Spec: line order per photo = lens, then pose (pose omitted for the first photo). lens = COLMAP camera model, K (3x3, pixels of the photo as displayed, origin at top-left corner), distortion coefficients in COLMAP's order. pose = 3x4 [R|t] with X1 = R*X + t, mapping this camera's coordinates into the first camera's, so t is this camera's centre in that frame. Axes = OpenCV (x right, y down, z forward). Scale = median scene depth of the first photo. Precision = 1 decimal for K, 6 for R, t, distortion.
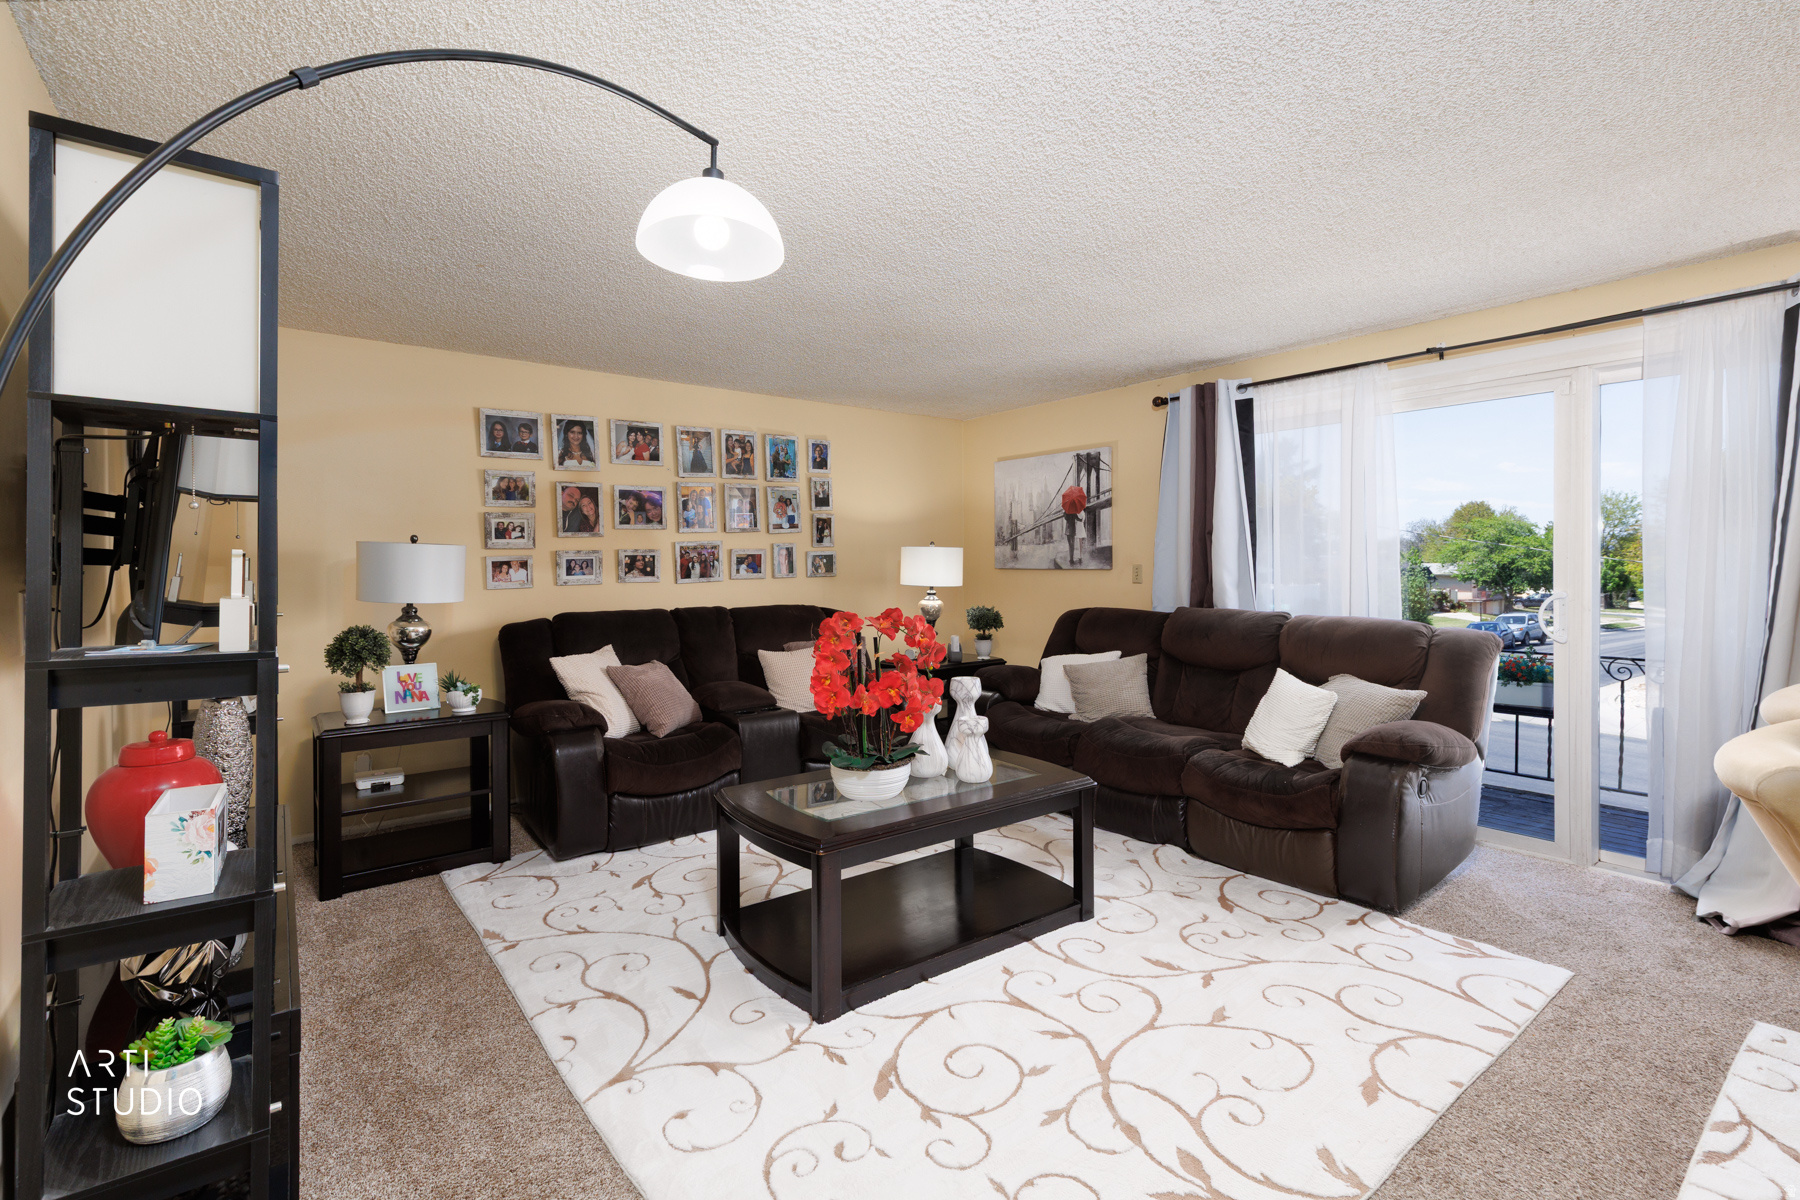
lens RADIAL K [[808.9, 0, 927.9], [0, 808.9, 570.2], [0, 0, 1]] dist [0.008122, -0.002515]
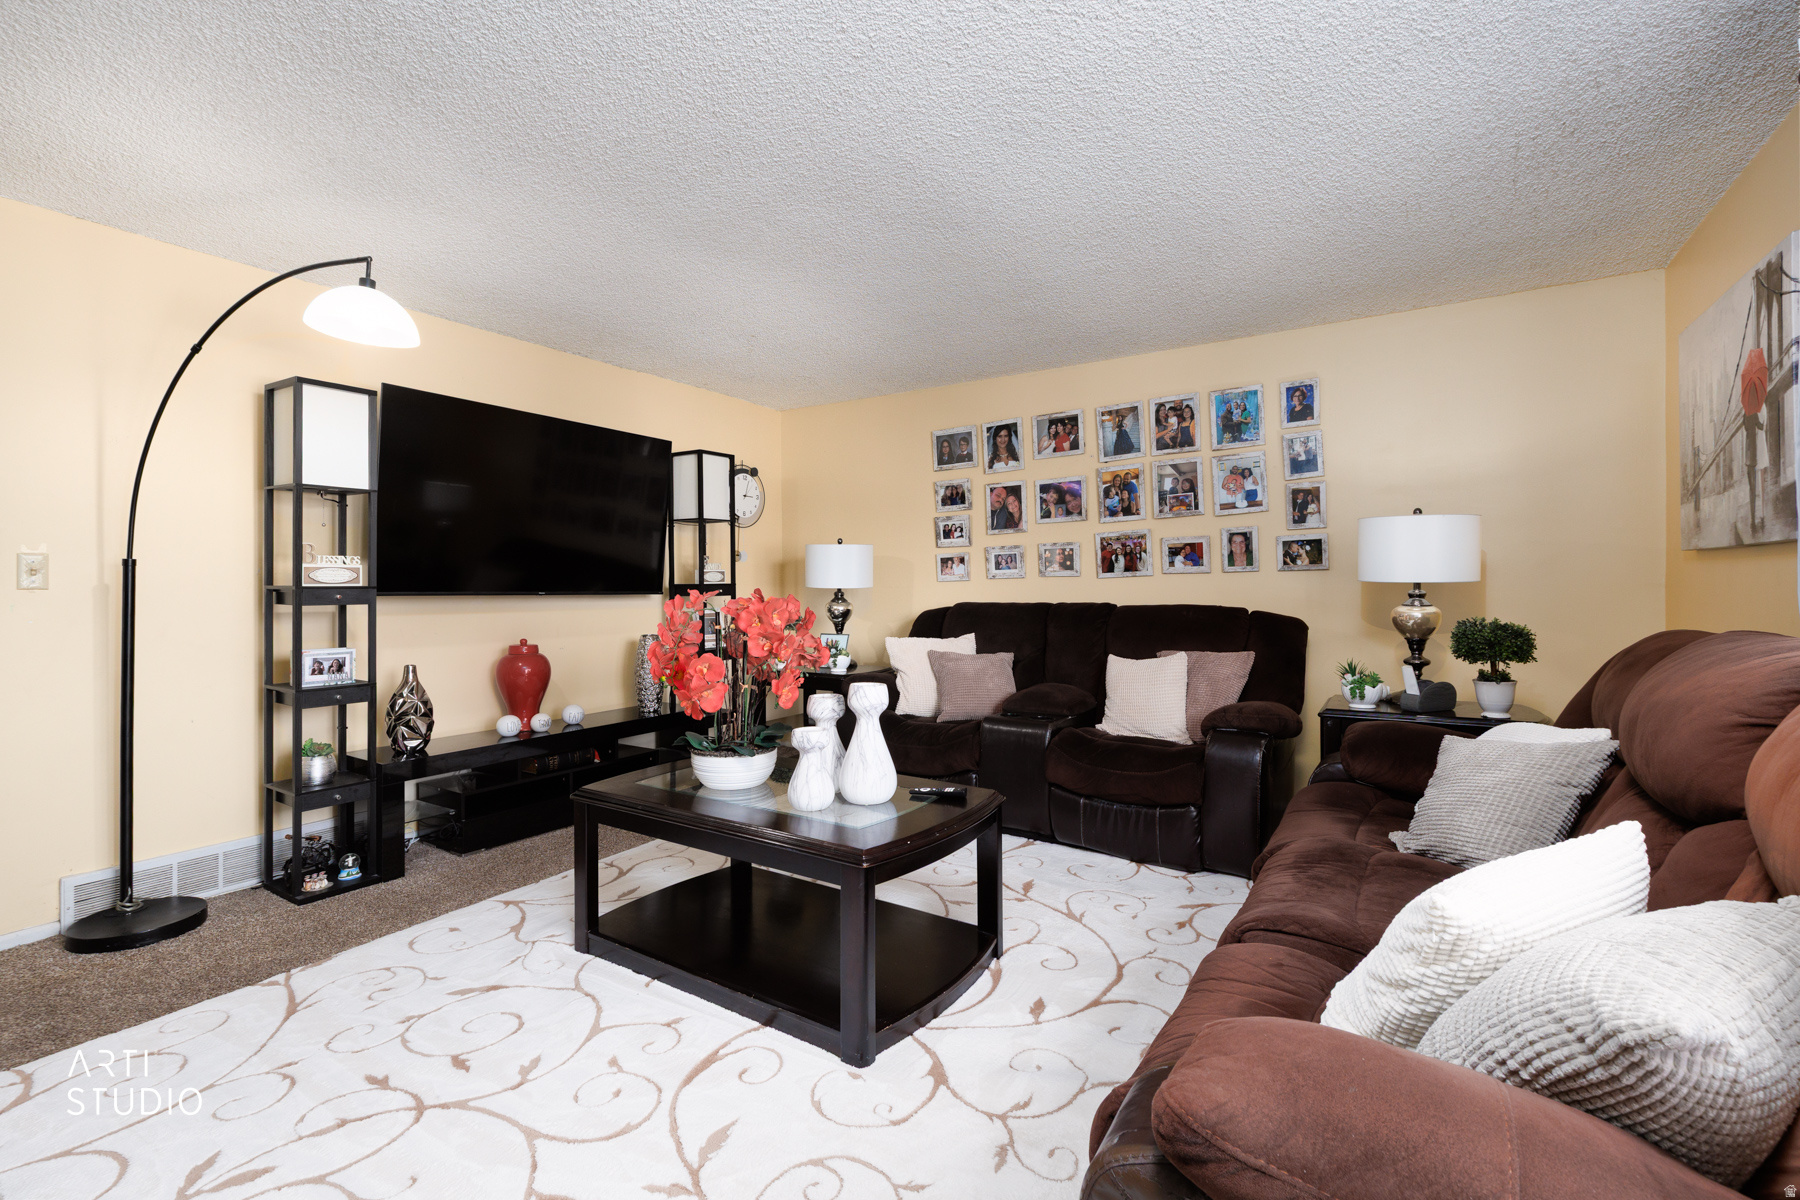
lens RADIAL K [[808.9, 0, 905.2], [0, 808.9, 590.3], [0, 0, 1]] dist [0.008122, -0.002515]
pose [[0.324440, 0.009703, -0.945857, 0.508236], [-0.000026, 0.999947, 0.010249, 0.021616], [0.945906, -0.003300, 0.324423, 0.501204]]
